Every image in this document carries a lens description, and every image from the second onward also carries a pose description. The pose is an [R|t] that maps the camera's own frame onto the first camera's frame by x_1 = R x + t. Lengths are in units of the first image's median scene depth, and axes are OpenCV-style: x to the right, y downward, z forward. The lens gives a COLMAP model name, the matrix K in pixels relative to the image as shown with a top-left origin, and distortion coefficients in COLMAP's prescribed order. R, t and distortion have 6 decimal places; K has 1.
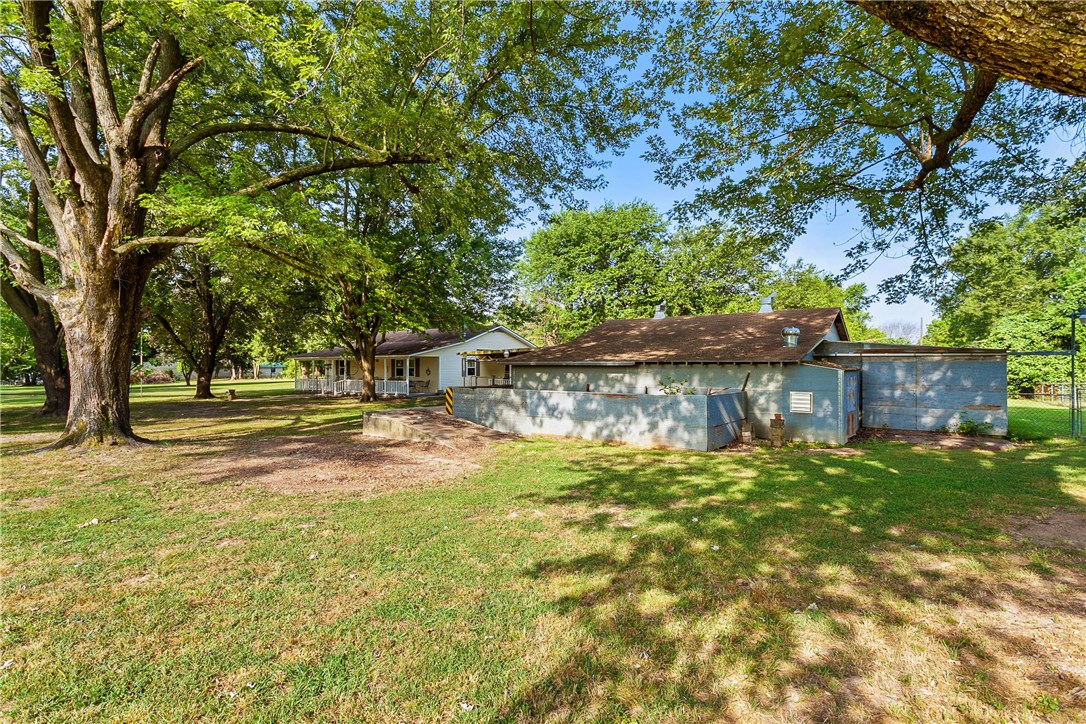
lens RADIAL K [[520.0, 0, 543.3], [0, 520.0, 364.9], [0, 0, 1]] dist [0.000171, 0.001434]
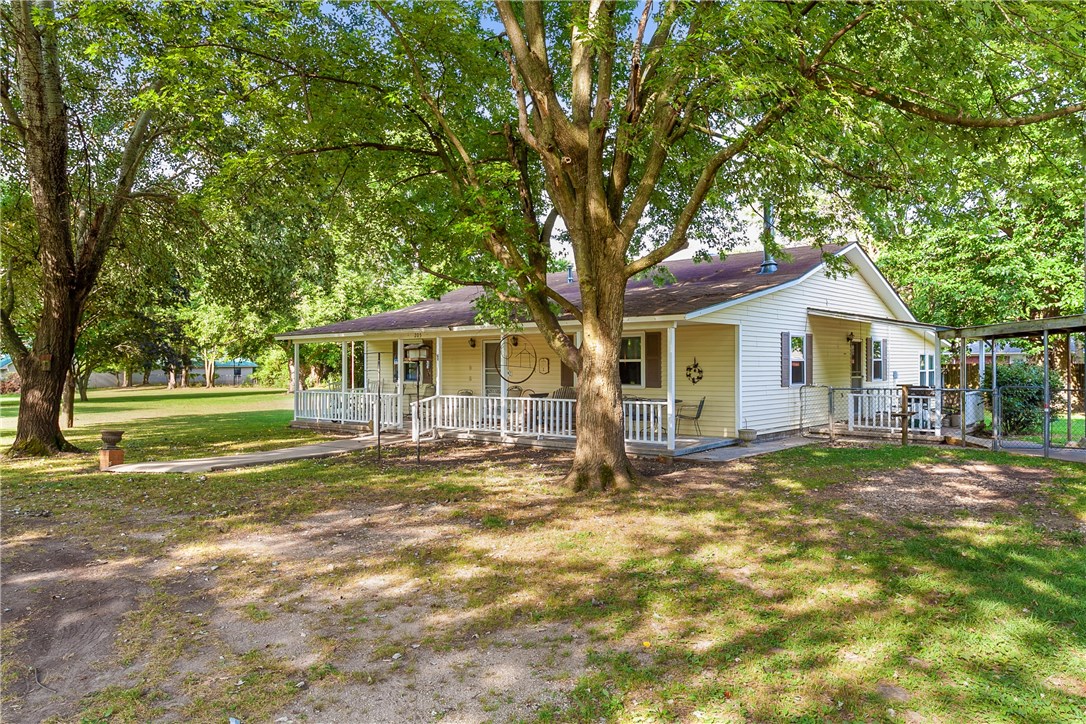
lens RADIAL K [[786.8, 0, 542.1], [0, 786.8, 360.8], [0, 0, 1]] dist [0.003058, 0.000995]
pose [[0.994049, -0.000208, -0.108936, -0.124483], [-0.000418, 0.999984, -0.005721, 0.004067], [0.108935, 0.005732, 0.994032, 0.236843]]
